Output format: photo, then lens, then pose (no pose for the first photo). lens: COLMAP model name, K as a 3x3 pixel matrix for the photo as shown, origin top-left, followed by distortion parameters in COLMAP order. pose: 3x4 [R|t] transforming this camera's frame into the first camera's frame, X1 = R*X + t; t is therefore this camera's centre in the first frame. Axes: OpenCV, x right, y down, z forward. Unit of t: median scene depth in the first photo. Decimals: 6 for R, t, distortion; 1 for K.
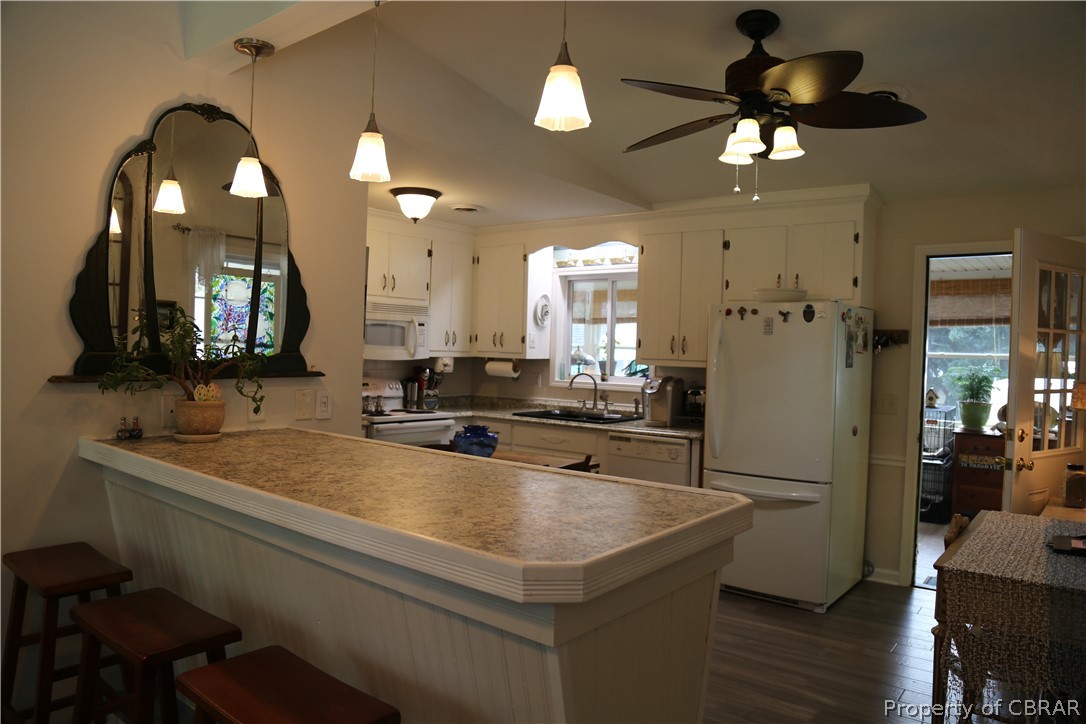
lens RADIAL K [[747.2, 0, 544.7], [0, 747.2, 374.6], [0, 0, 1]] dist [-0.117020, 0.058436]
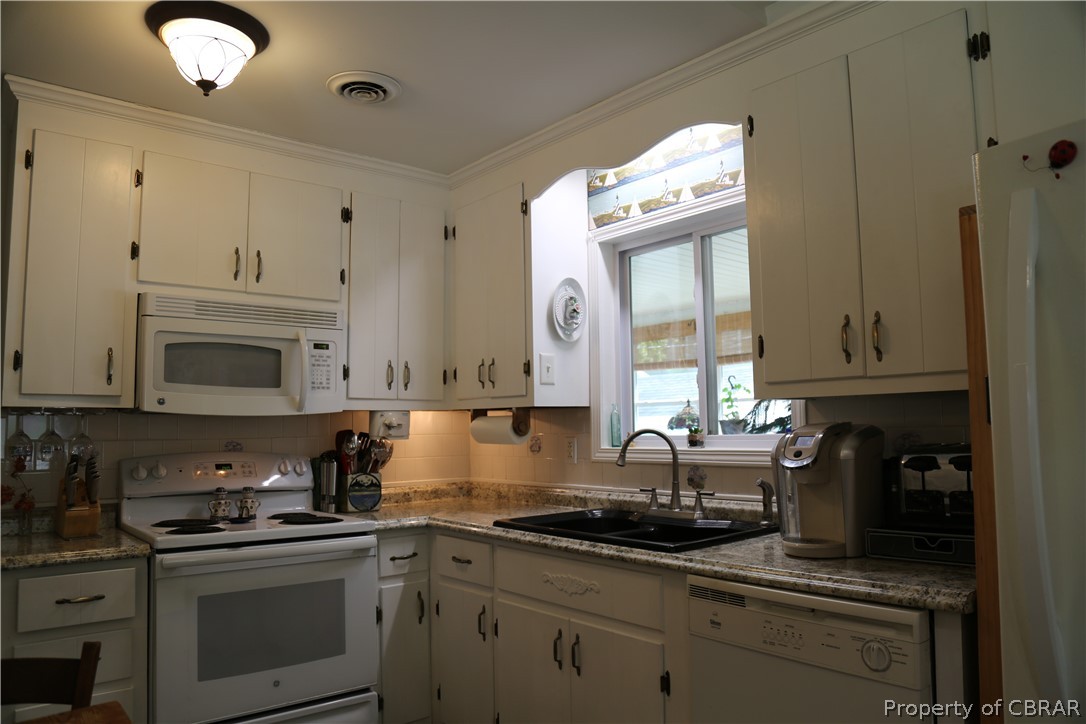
lens RADIAL K [[747.2, 0, 544.7], [0, 747.2, 374.6], [0, 0, 1]] dist [-0.117020, 0.058436]
pose [[0.979774, -0.054063, -0.192668, 0.081449], [0.033494, 0.993536, -0.108459, 0.012345], [0.197286, 0.099812, 0.975252, 0.537259]]
